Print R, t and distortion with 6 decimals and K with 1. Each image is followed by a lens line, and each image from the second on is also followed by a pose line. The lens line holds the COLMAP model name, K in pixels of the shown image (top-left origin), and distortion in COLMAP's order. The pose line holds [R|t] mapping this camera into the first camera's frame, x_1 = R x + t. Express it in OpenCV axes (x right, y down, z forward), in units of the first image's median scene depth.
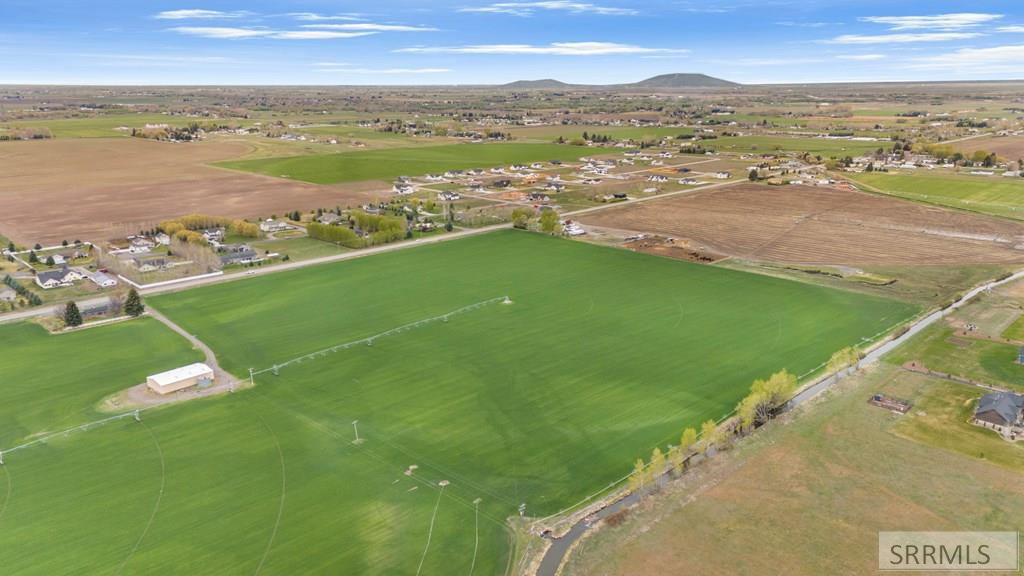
lens RADIAL K [[747.1, 0, 511.4], [0, 747.1, 287.5], [0, 0, 1]] dist [0.081781, -0.069056]
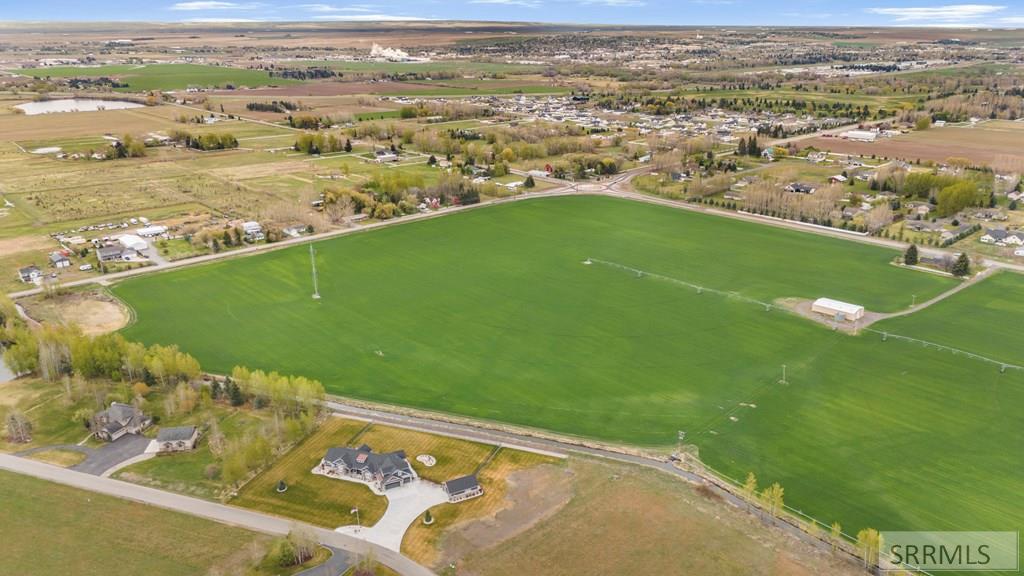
lens RADIAL K [[747.1, 0, 511.0], [0, 747.1, 286.9], [0, 0, 1]] dist [0.081781, -0.069056]
pose [[-0.032250, 0.330938, -0.943101, 0.719503], [-0.262269, 0.907724, 0.327493, -0.174480], [0.964456, 0.257908, 0.057521, 0.362358]]
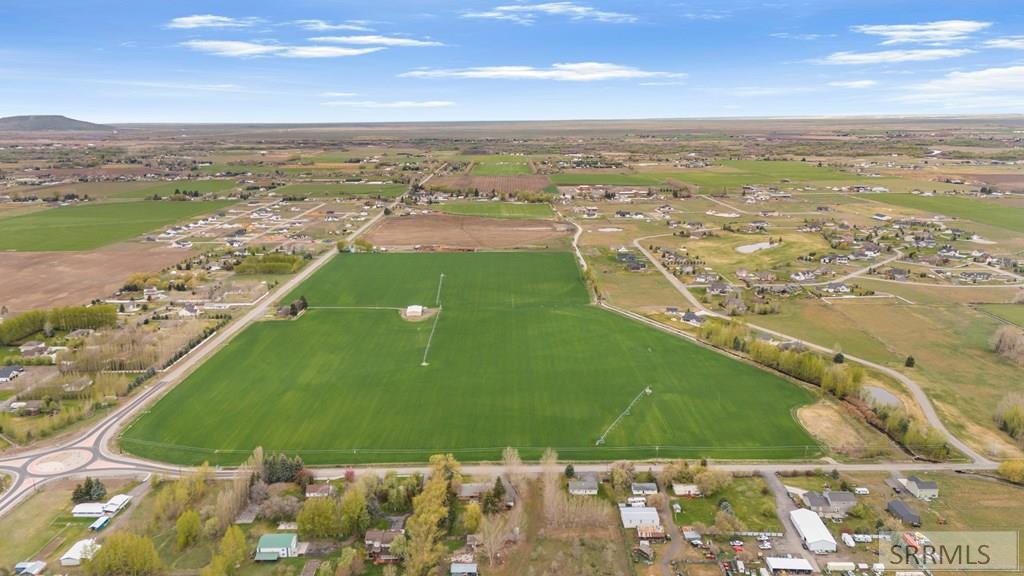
lens RADIAL K [[747.1, 0, 507.9], [0, 747.1, 274.7], [0, 0, 1]] dist [0.081781, -0.069056]
pose [[0.700012, -0.149525, 0.698302, -1.716196], [0.195309, 0.980639, 0.014194, 0.030722], [-0.686904, 0.126449, 0.715663, -0.819016]]
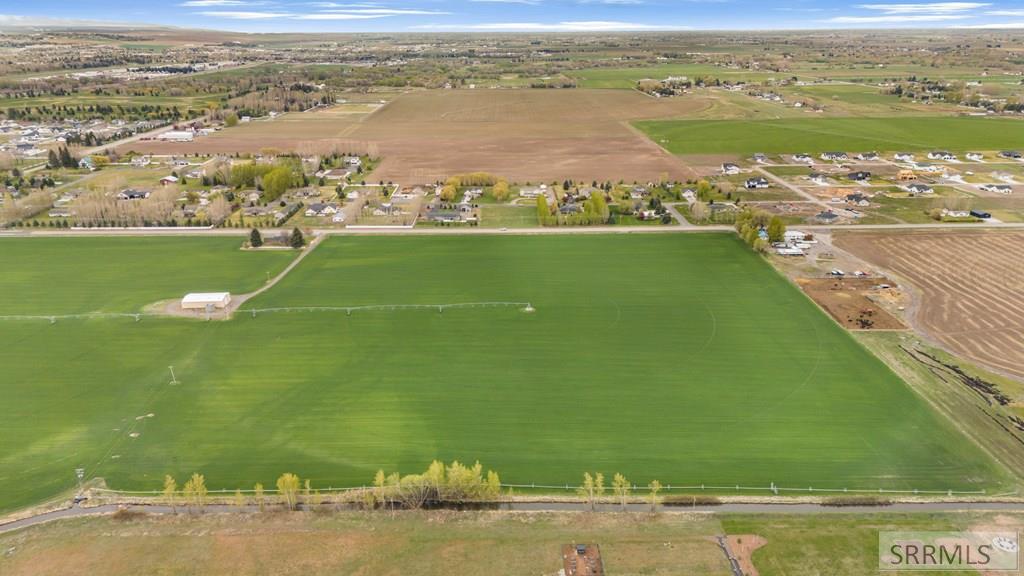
lens RADIAL K [[747.1, 0, 513.3], [0, 747.1, 286.7], [0, 0, 1]] dist [0.081781, -0.069056]
pose [[0.722386, 0.228053, -0.652801, 0.757134], [-0.183957, 0.973412, 0.136490, -0.171316], [0.666571, 0.021489, 0.745131, 0.348568]]
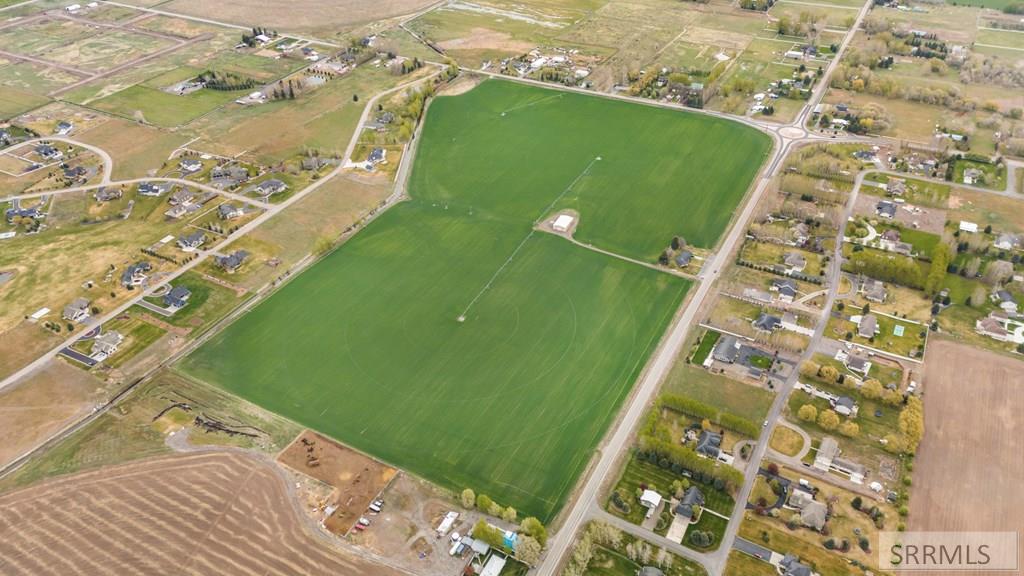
lens RADIAL K [[747.1, 0, 511.7], [0, 747.1, 287.8], [0, 0, 1]] dist [0.081781, -0.069056]
pose [[-0.956672, 0.192653, -0.218319, 0.268686], [-0.051595, 0.625773, 0.778297, -1.510168], [0.286559, 0.755839, -0.588719, 2.365082]]
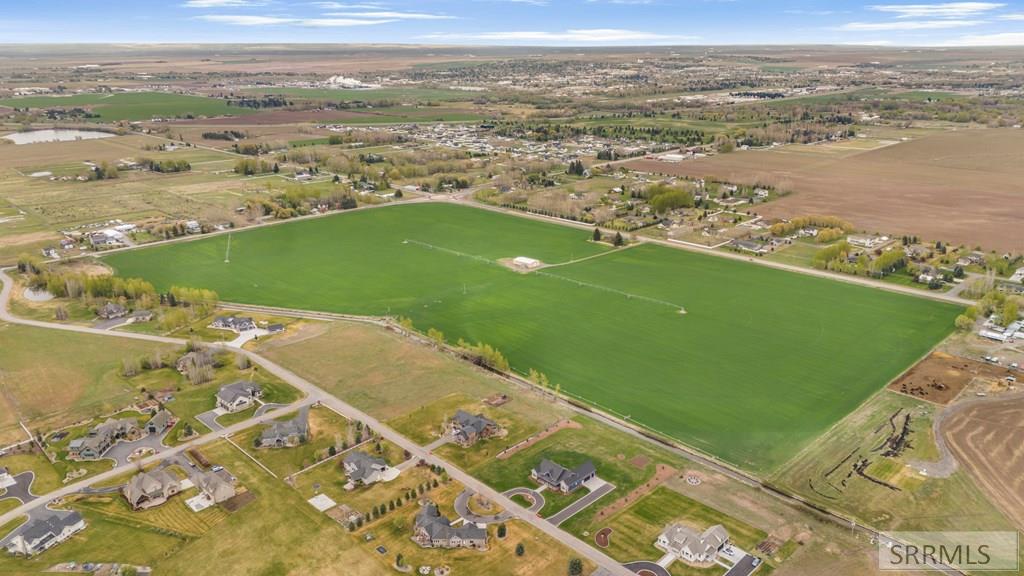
lens RADIAL K [[747.1, 0, 512.4], [0, 747.1, 288.7], [0, 0, 1]] dist [0.081781, -0.069056]
pose [[0.005998, 0.312692, -0.949836, 1.593232], [-0.258825, 0.917970, 0.300567, -0.435575], [0.965906, 0.244039, 0.086439, 0.736003]]
